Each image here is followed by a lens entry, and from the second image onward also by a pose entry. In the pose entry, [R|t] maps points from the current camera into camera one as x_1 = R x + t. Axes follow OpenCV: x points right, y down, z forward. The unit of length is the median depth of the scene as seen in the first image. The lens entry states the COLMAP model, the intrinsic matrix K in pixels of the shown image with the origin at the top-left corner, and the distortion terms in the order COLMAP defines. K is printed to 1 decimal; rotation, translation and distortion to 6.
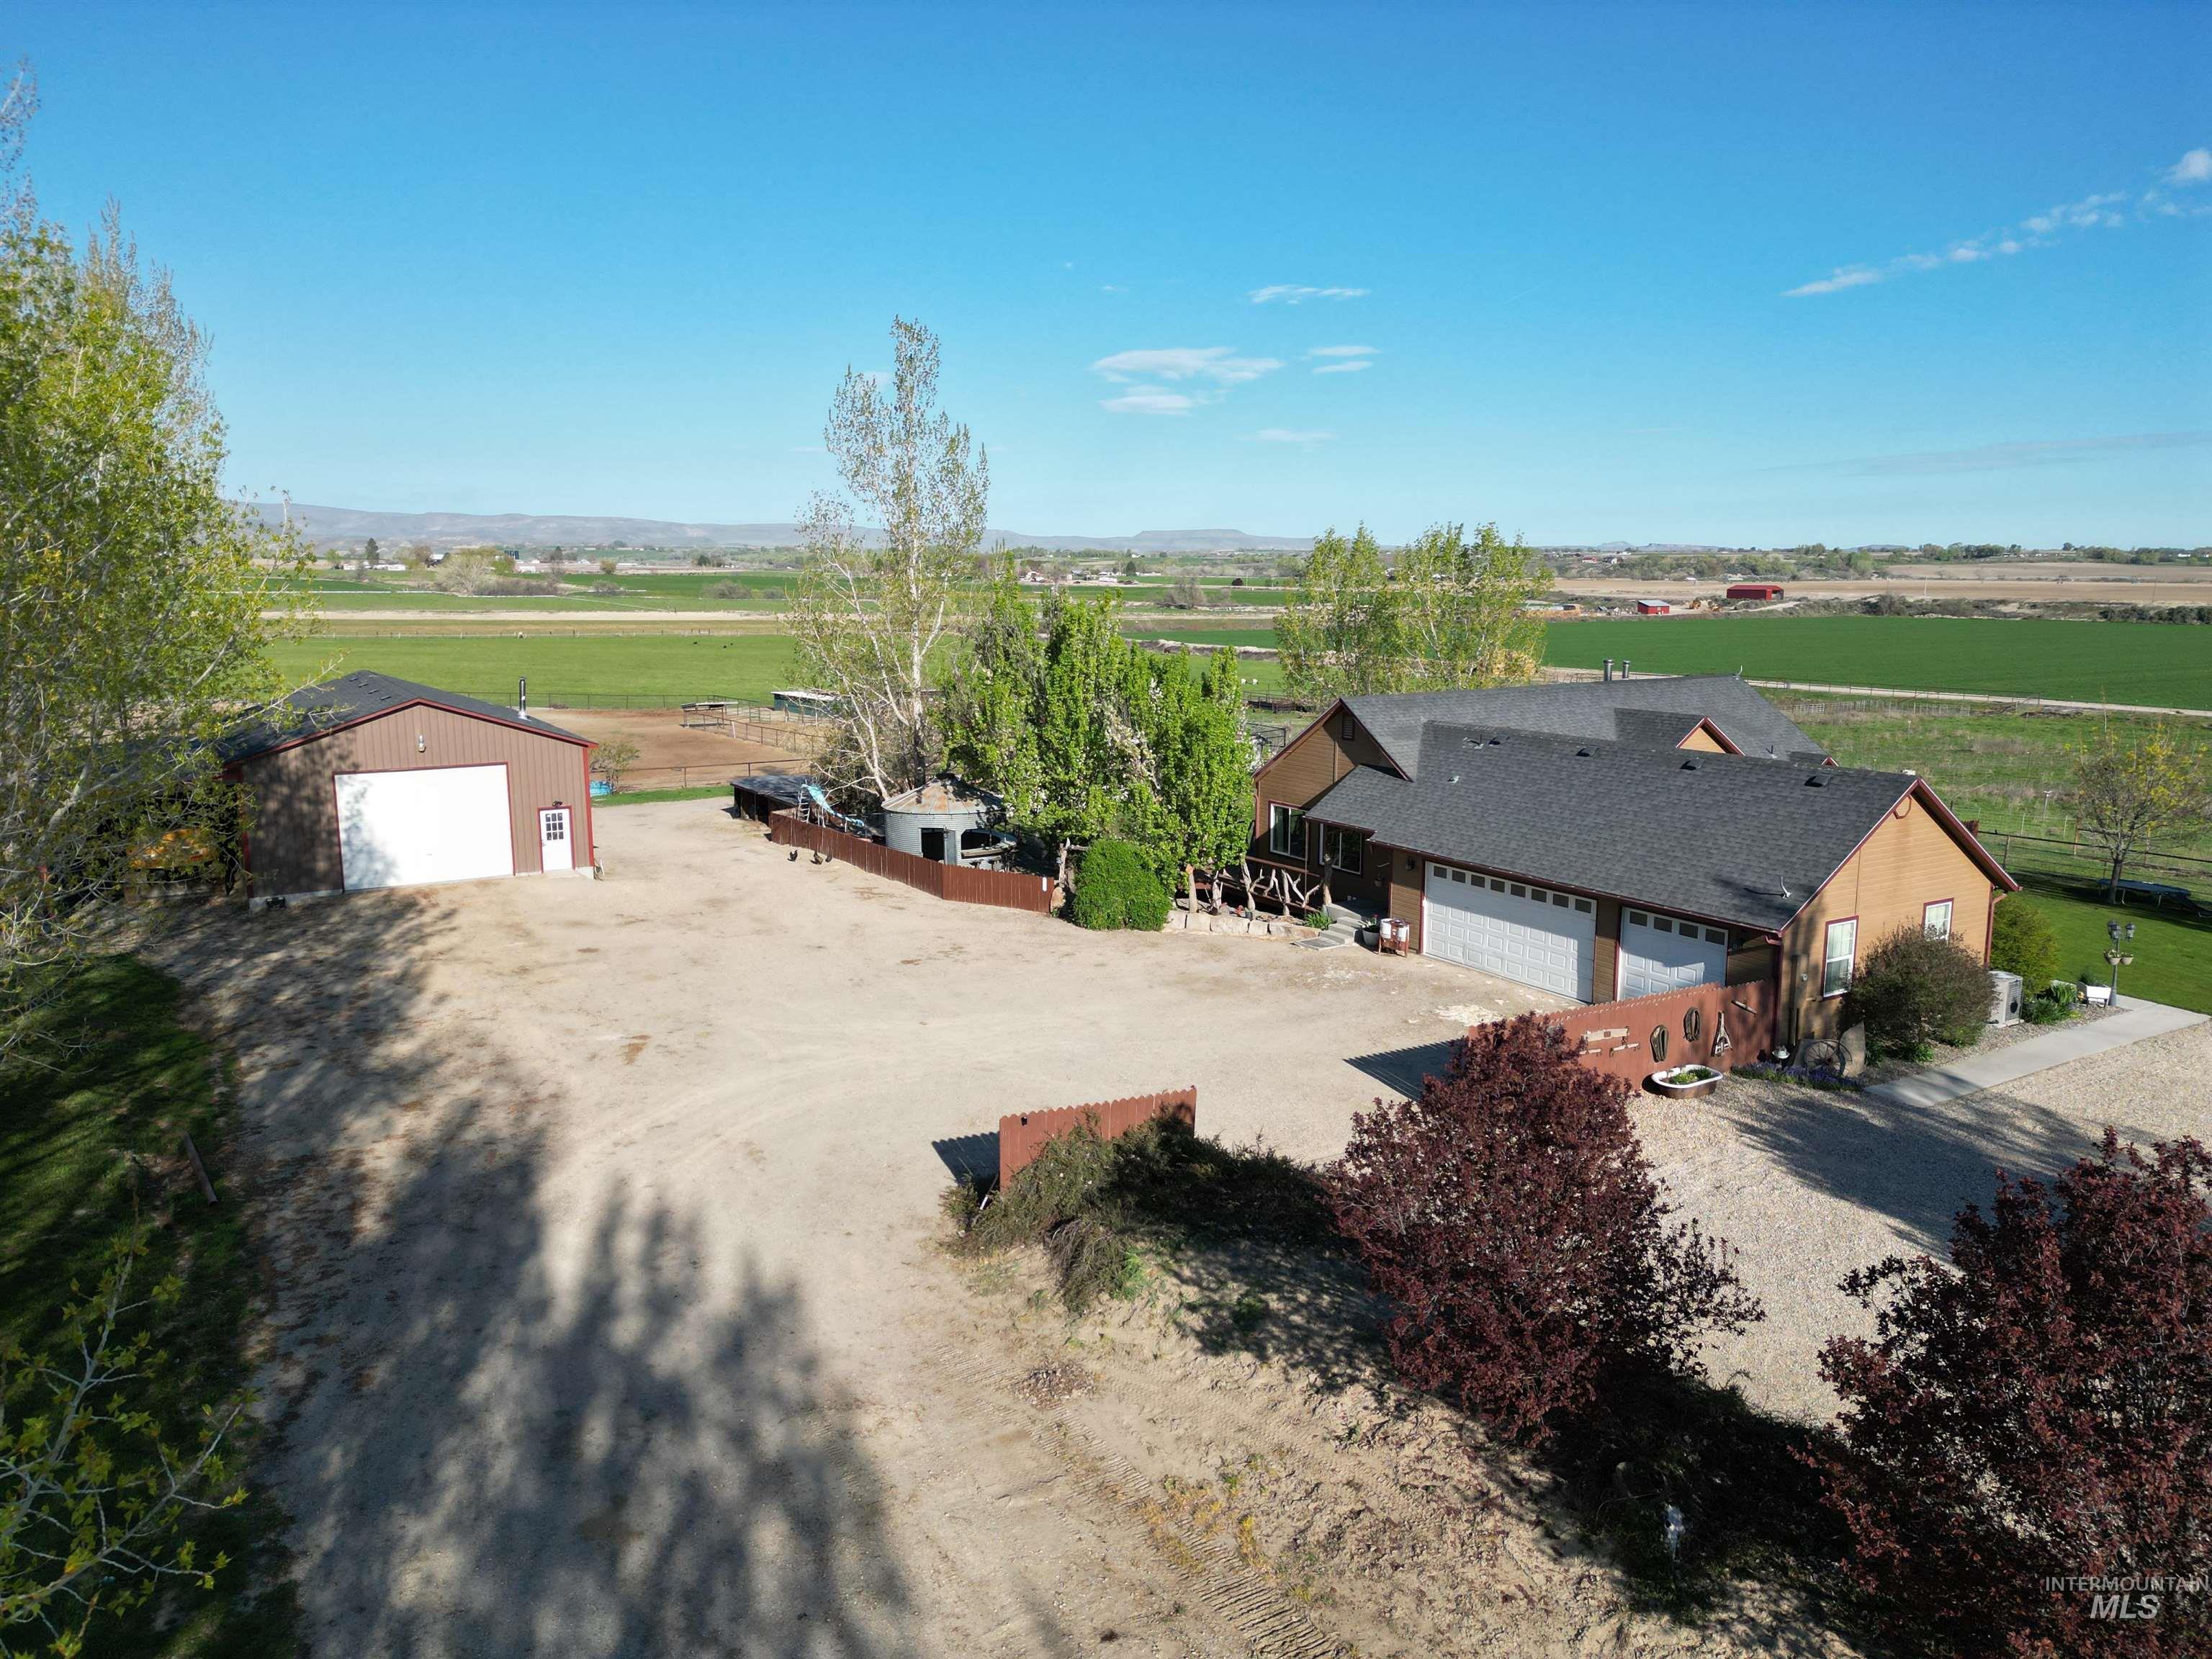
lens RADIAL K [[1536.7, 0, 1106.0], [0, 1536.7, 829.5], [0, 0, 1]] dist [0.087150, -0.093065]
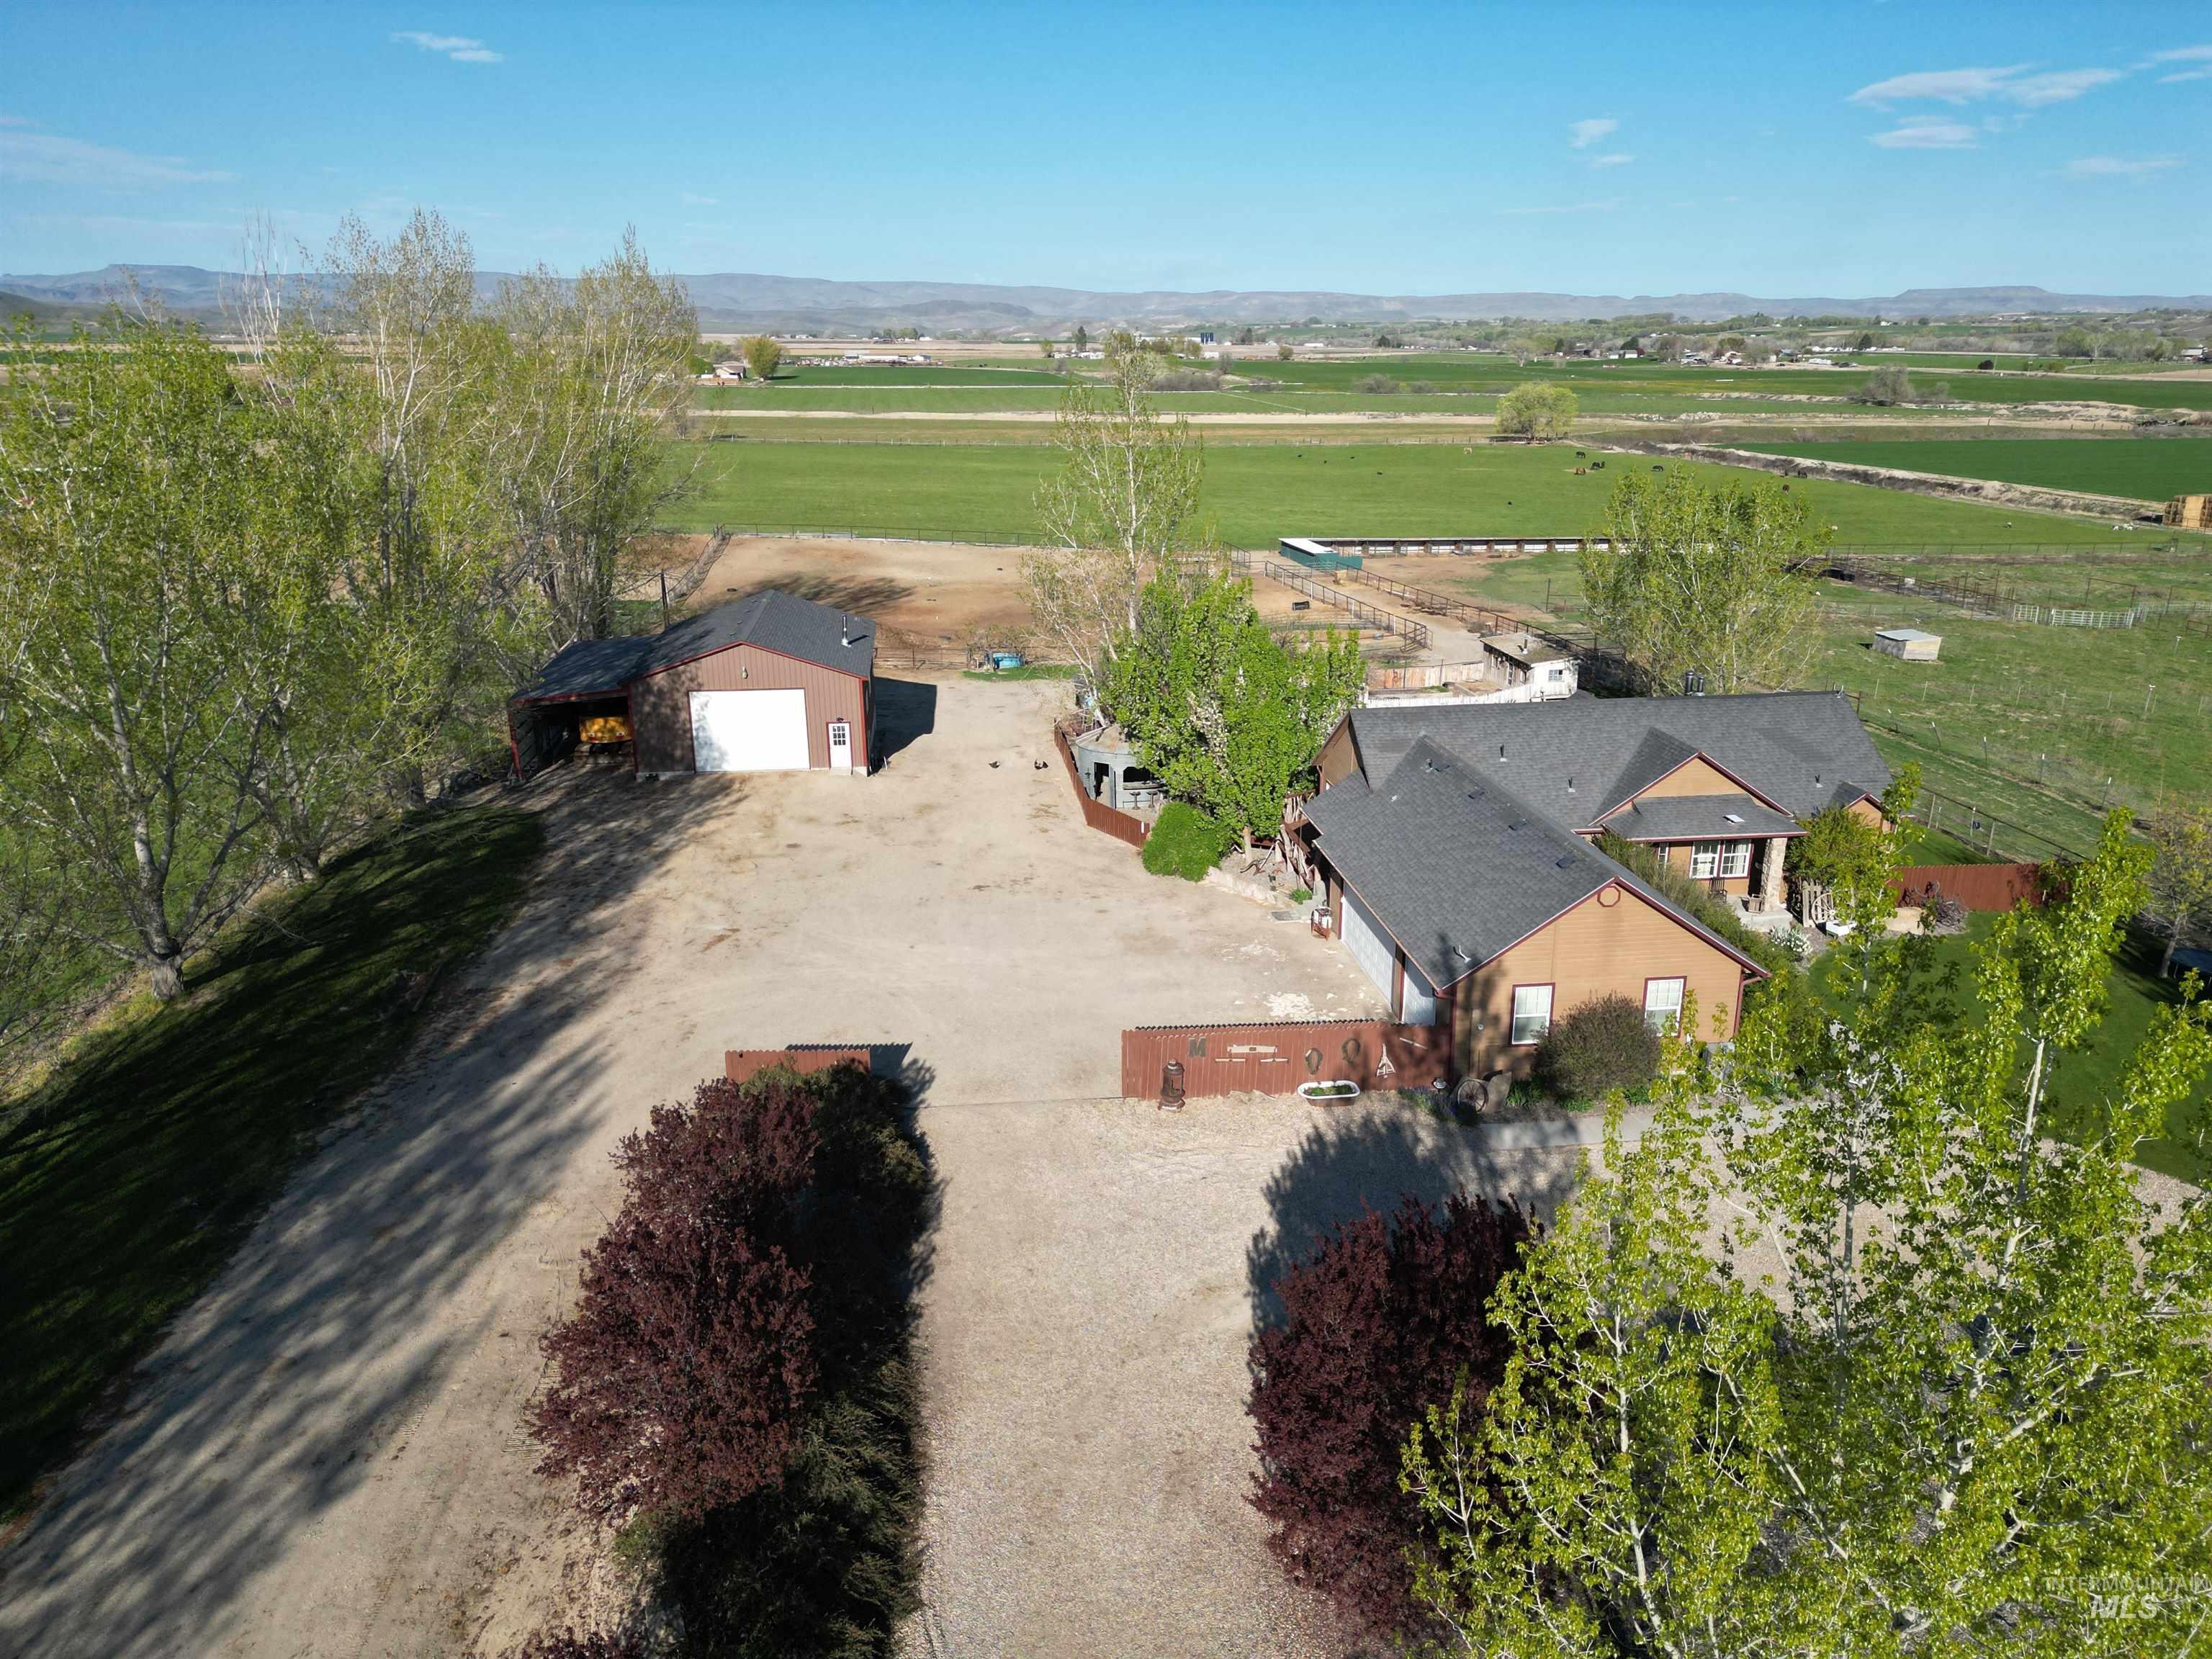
lens RADIAL K [[1536.8, 0, 1105.3], [0, 1536.8, 857.4], [0, 0, 1]] dist [0.070669, -0.052223]
pose [[0.909639, 0.125967, -0.395841, 0.422387], [-0.063915, 0.984008, 0.166262, -0.143162], [0.410454, -0.125938, 0.903143, -0.135023]]
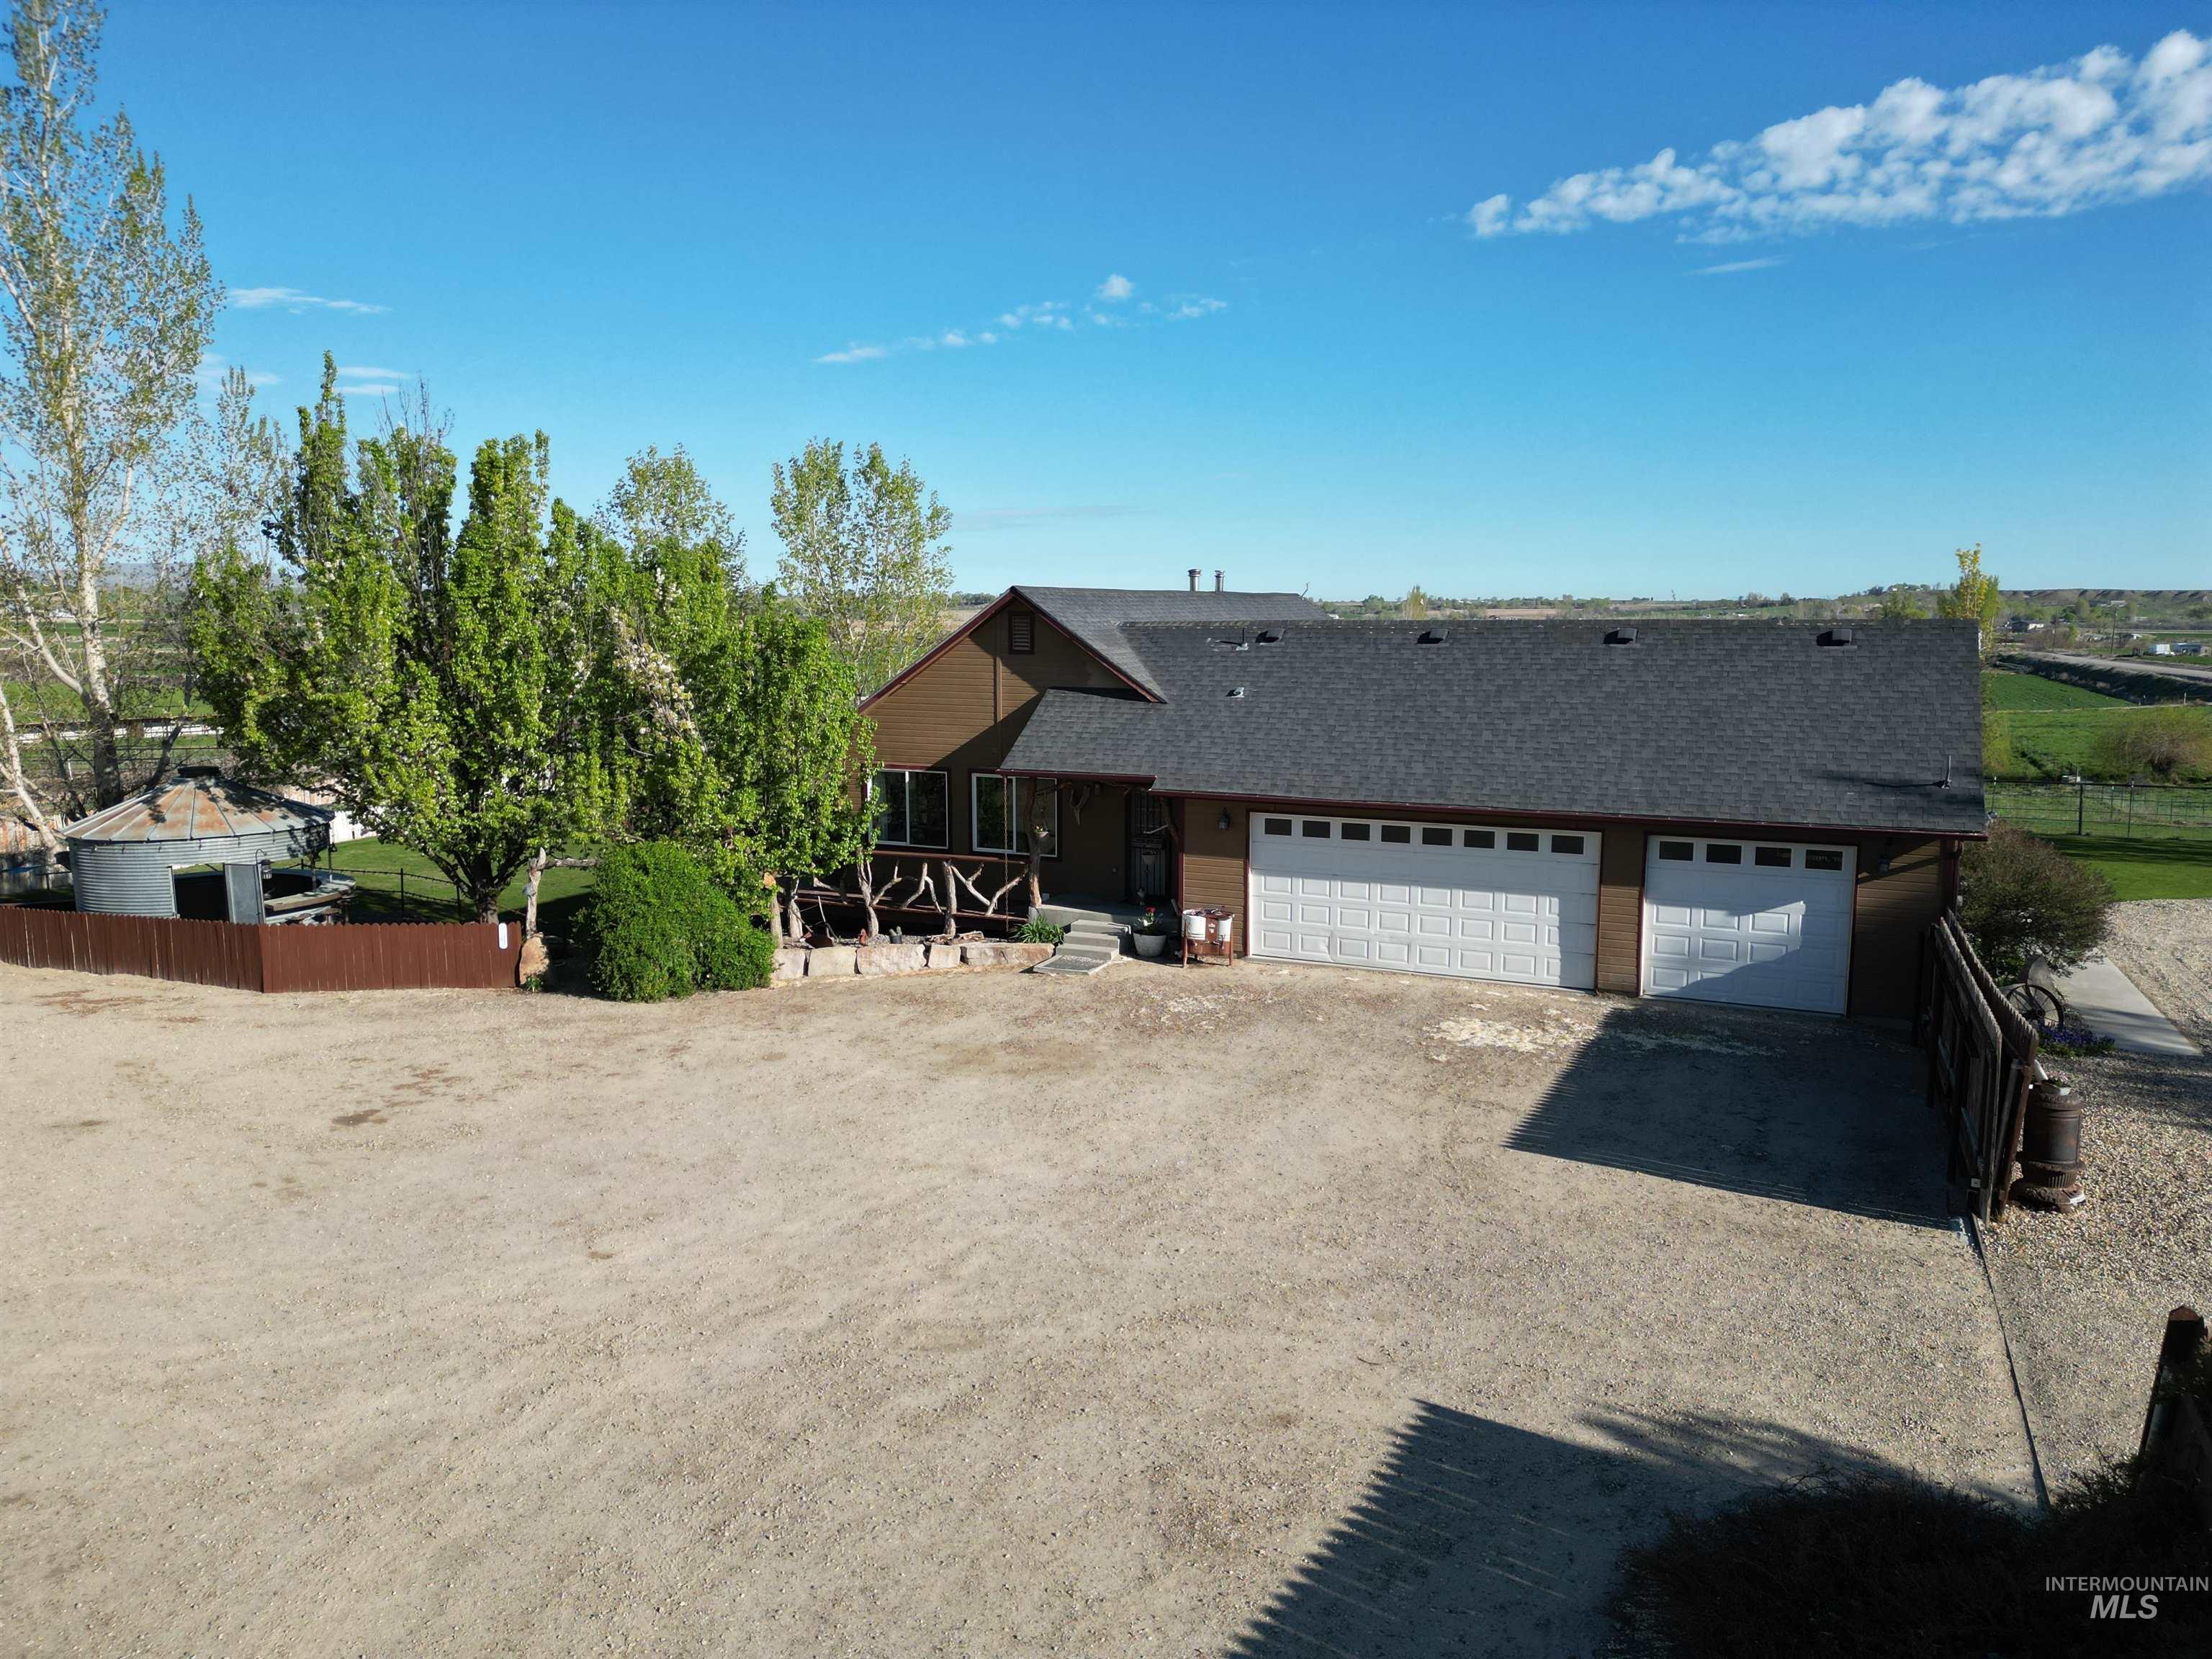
lens RADIAL K [[1525.7, 0, 1135.6], [0, 1525.7, 820.4], [0, 0, 1]] dist [0.044209, -0.047184]
pose [[0.819018, -0.074592, 0.568898, -0.162598], [0.093715, 0.995589, -0.004380, 0.017781], [-0.566063, 0.056901, 0.822396, 0.410274]]
